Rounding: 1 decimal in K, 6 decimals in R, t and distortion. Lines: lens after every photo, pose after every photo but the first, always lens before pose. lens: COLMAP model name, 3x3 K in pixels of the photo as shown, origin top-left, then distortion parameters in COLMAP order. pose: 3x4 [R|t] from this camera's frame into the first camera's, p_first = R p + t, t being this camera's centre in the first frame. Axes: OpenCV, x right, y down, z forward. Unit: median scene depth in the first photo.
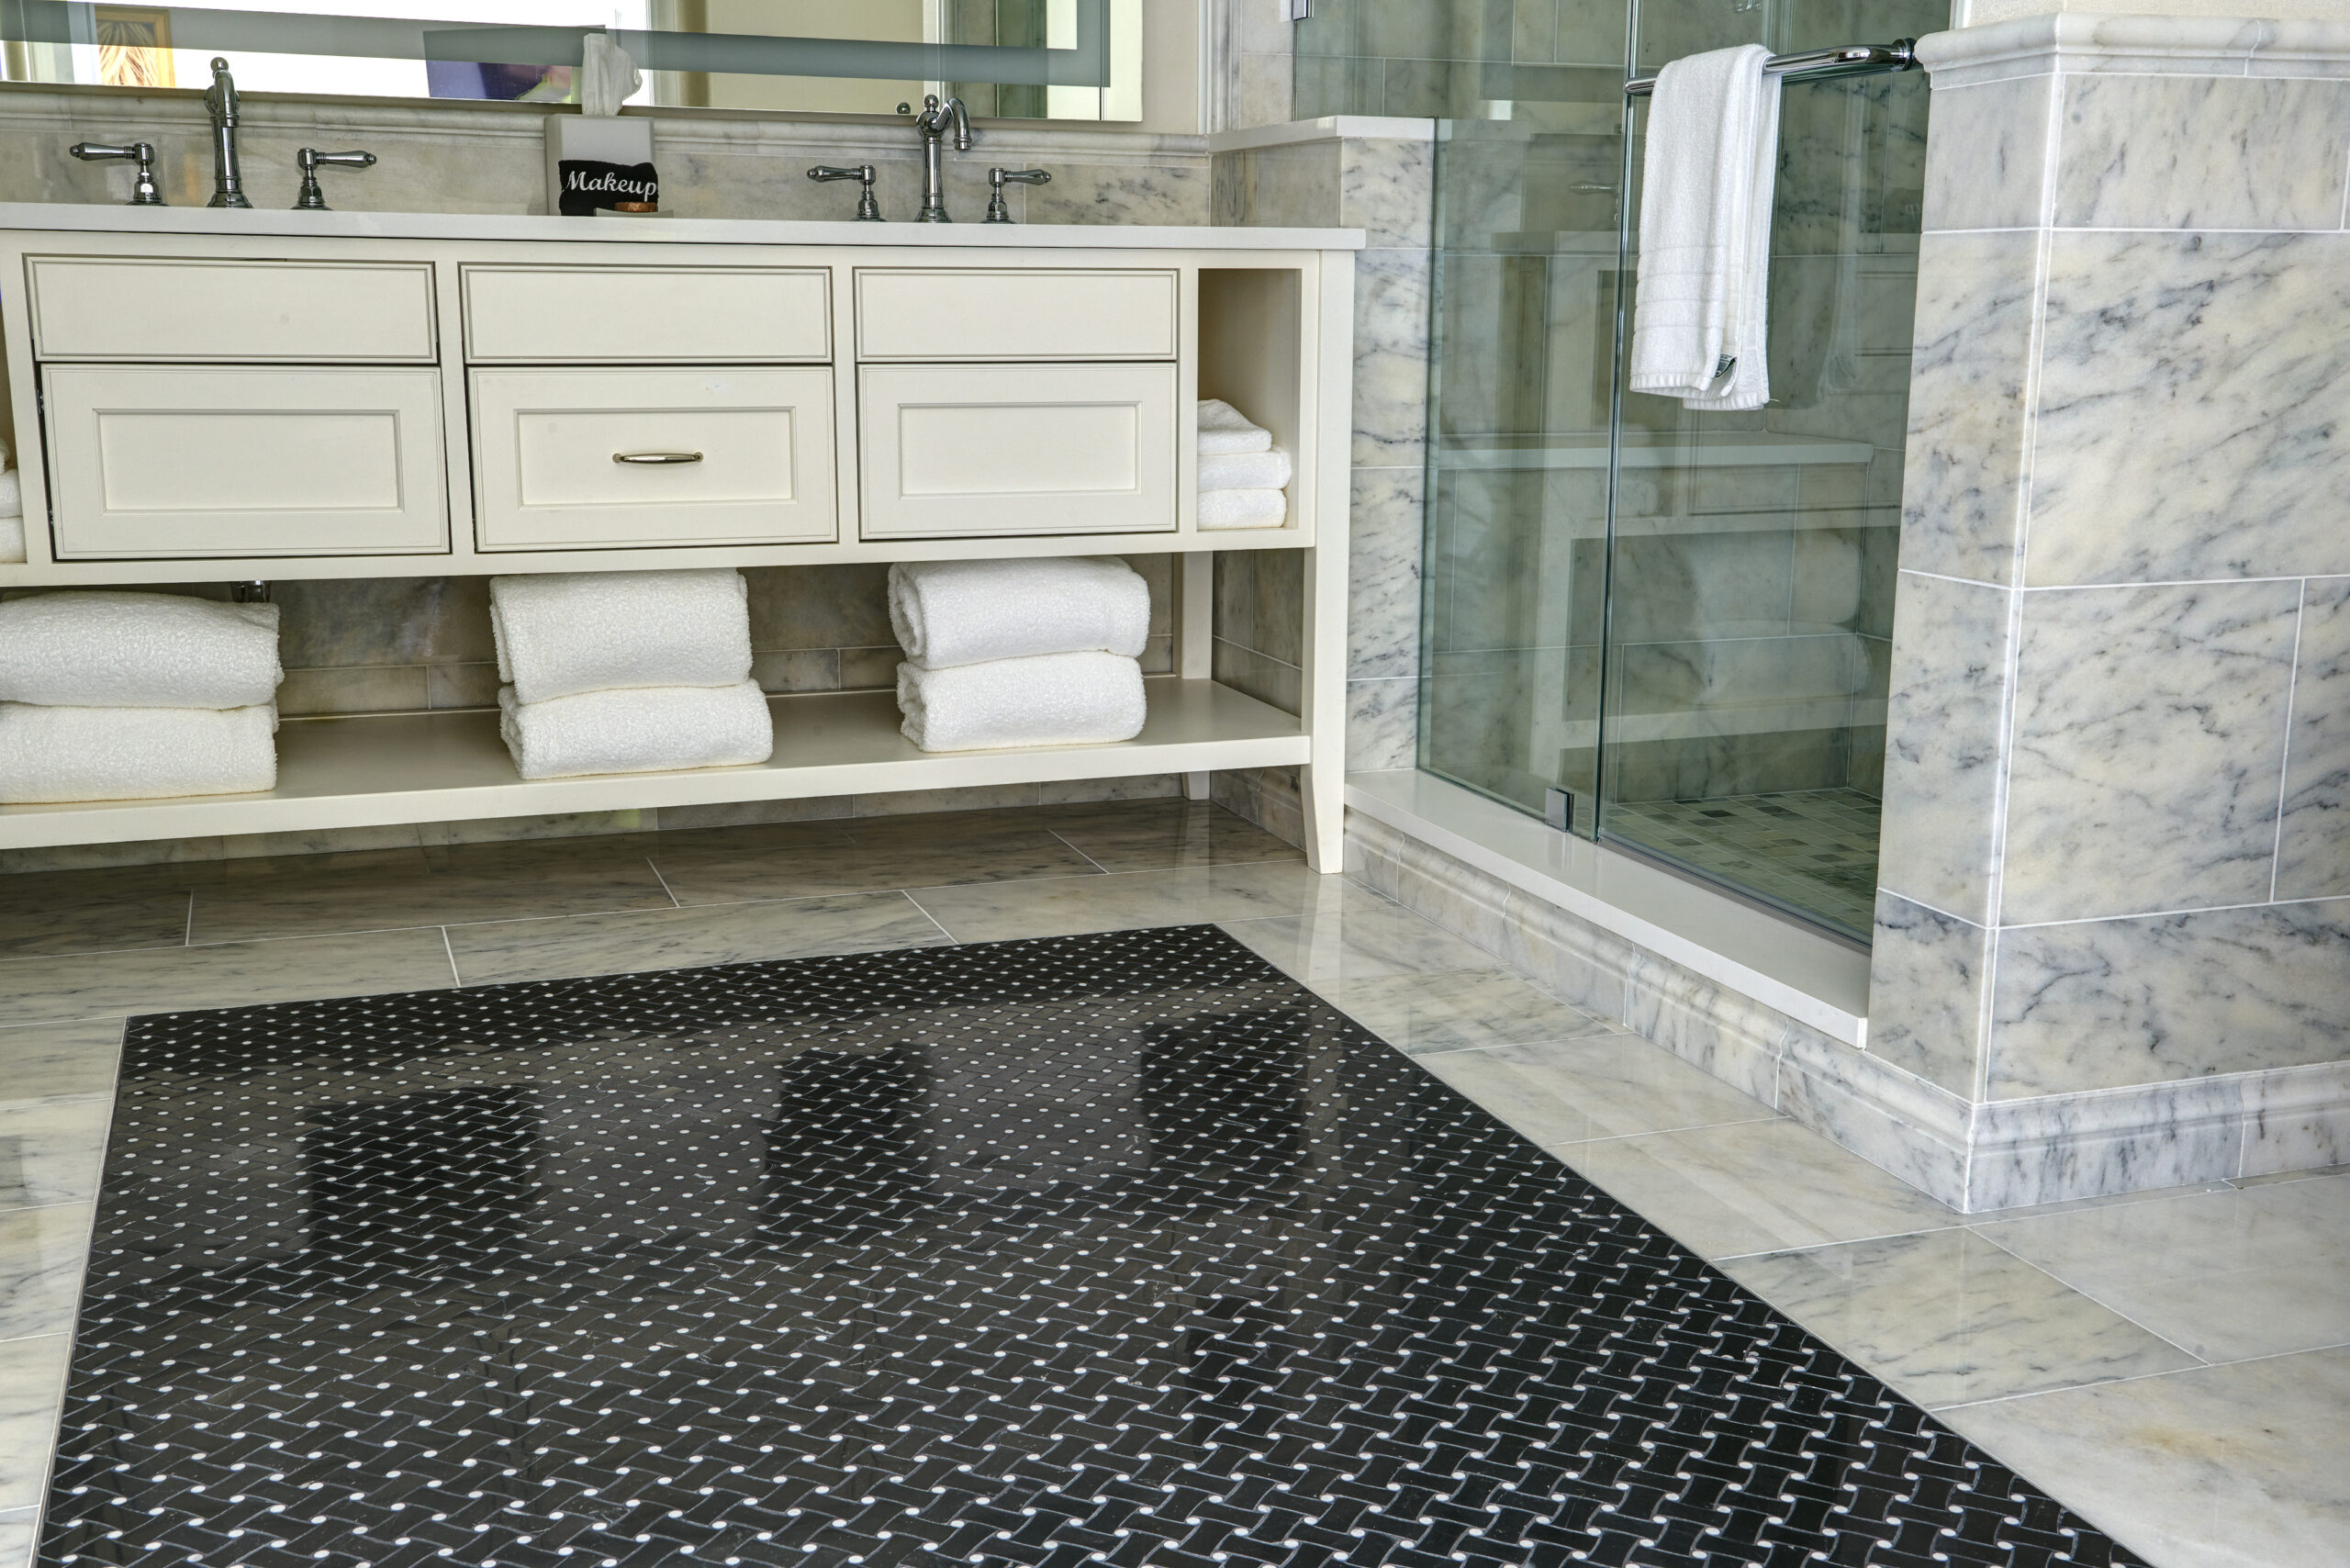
lens RADIAL K [[2464.0, 0, 1175.0], [0, 2464.0, 784.0], [0, 0, 1]] dist [0.055636, 0.008566]
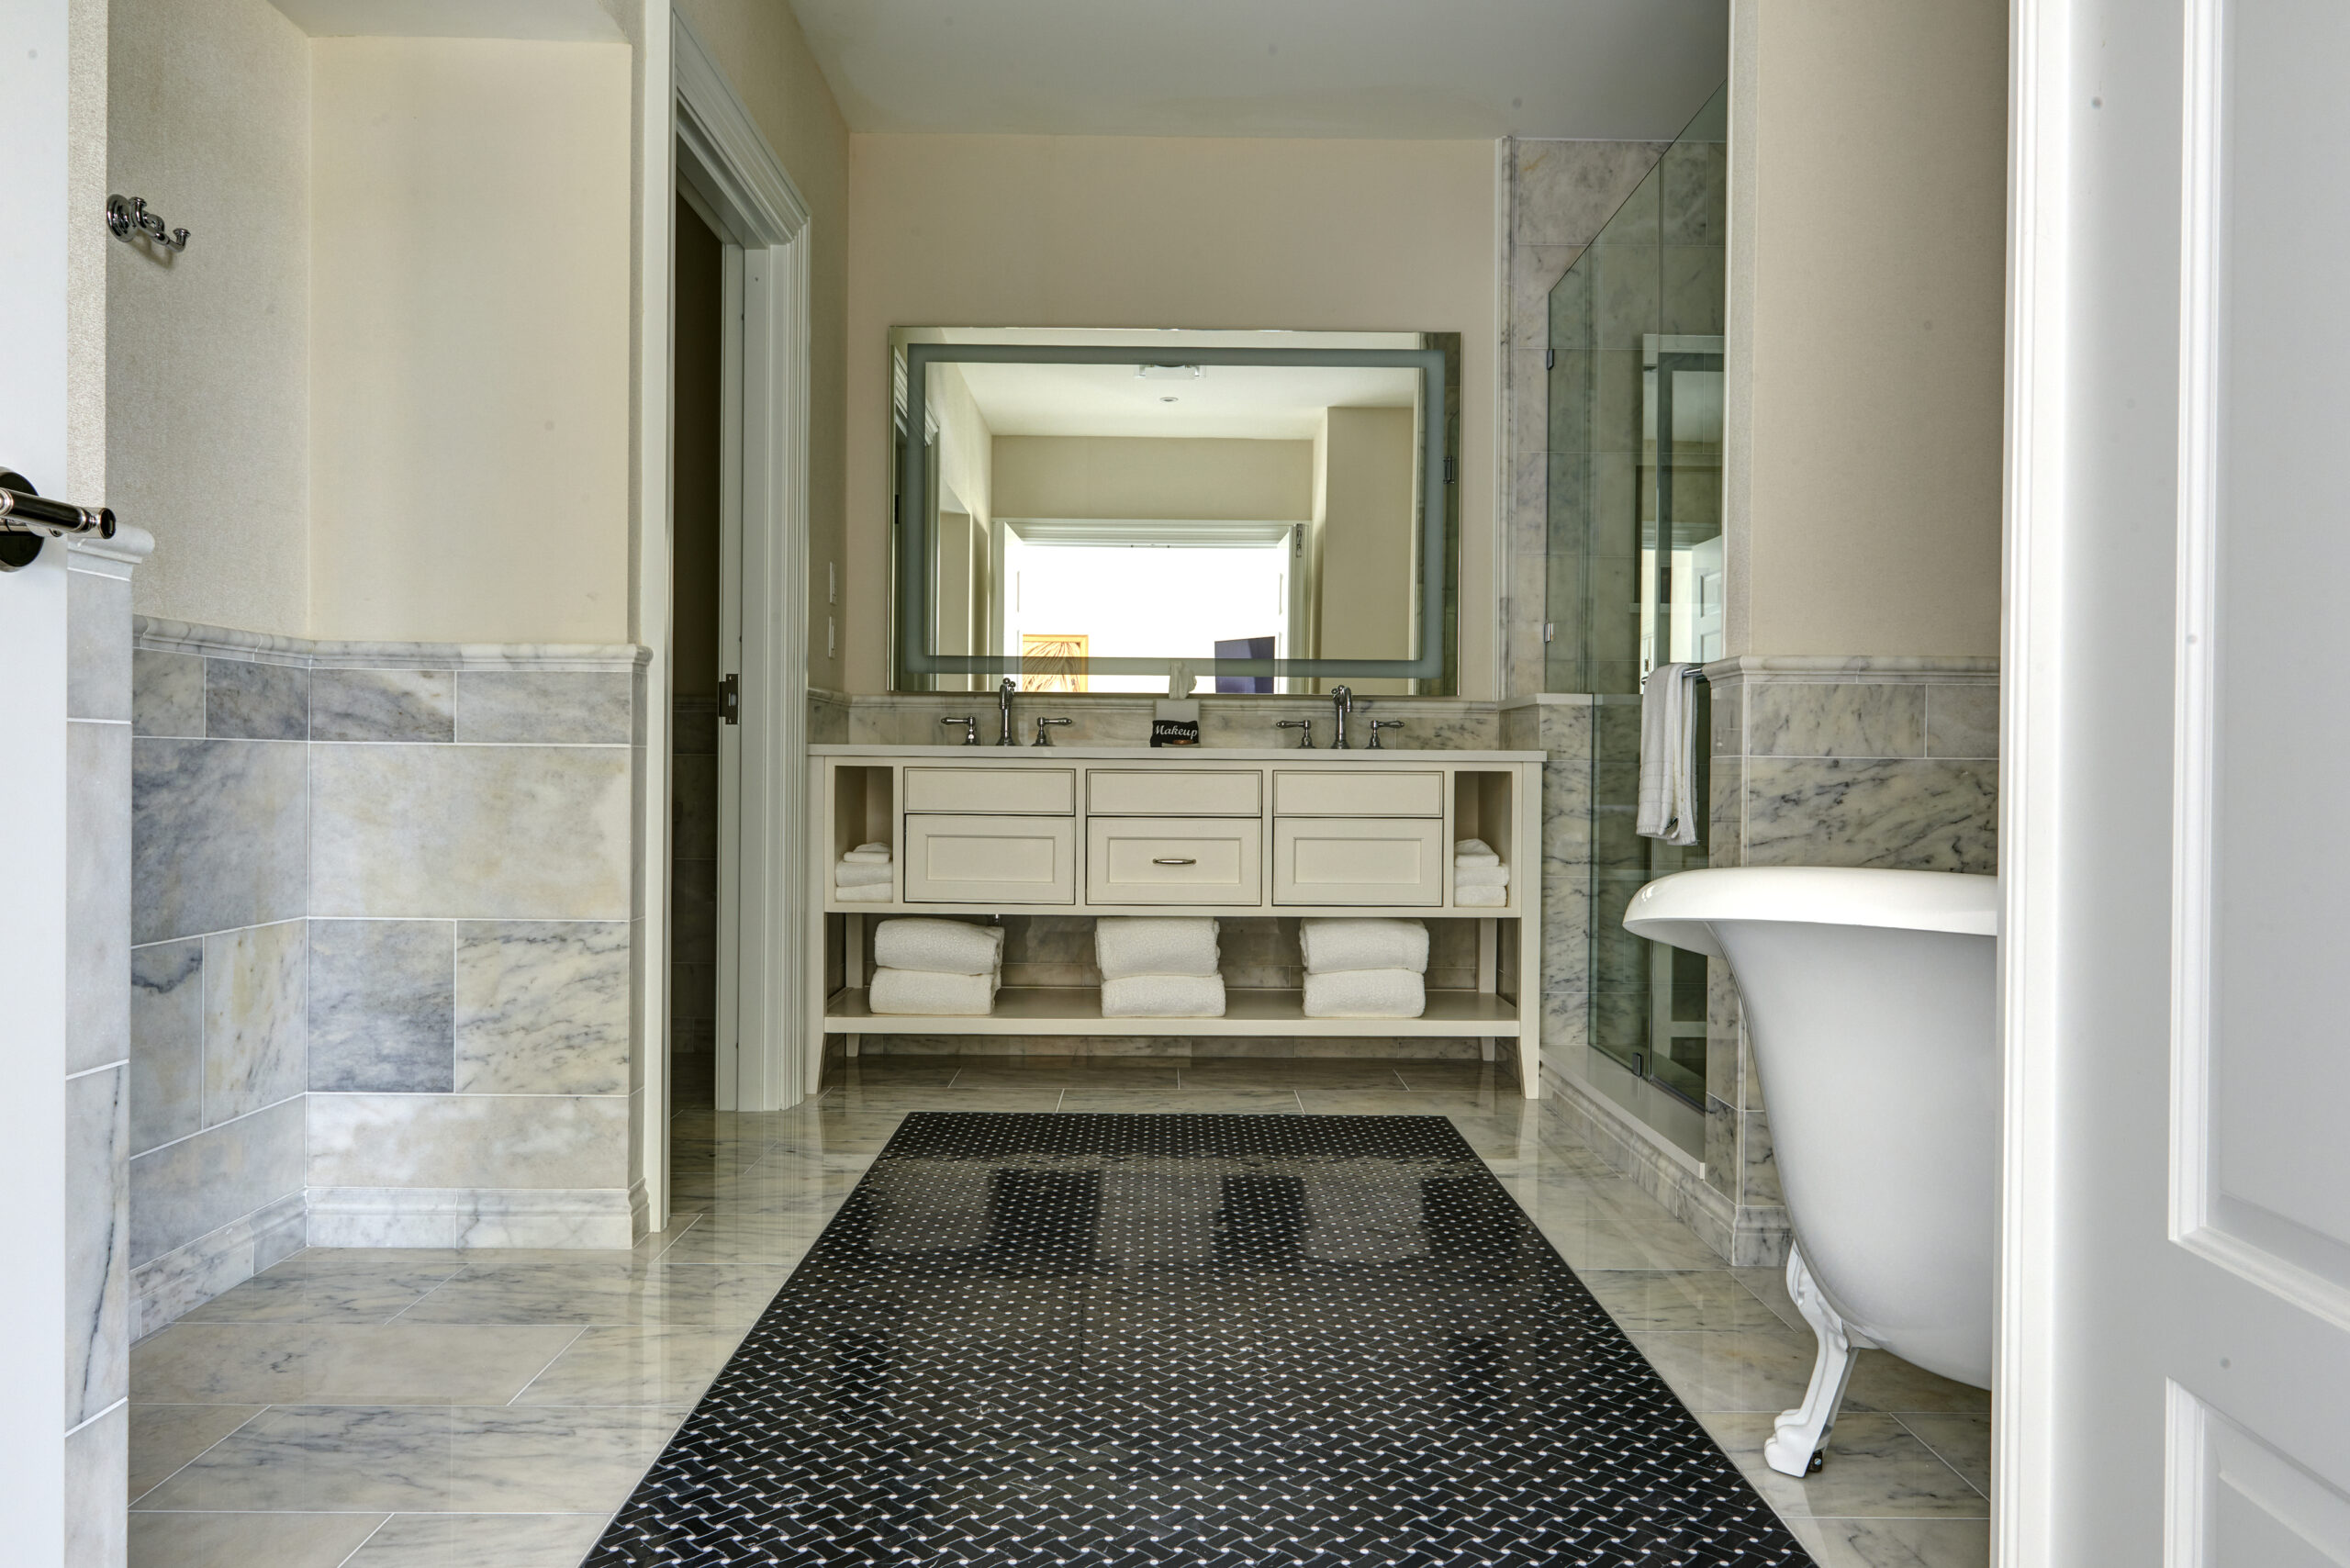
lens RADIAL K [[1581.4, 0, 1175.0], [0, 1581.4, 784.0], [0, 0, 1]] dist [0.051302, 0.000942]
pose [[0.946316, 0.004572, -0.323211, 0.210279], [-0.067176, 0.980851, -0.182805, 0.044086], [0.316186, 0.194704, 0.928502, -0.226414]]
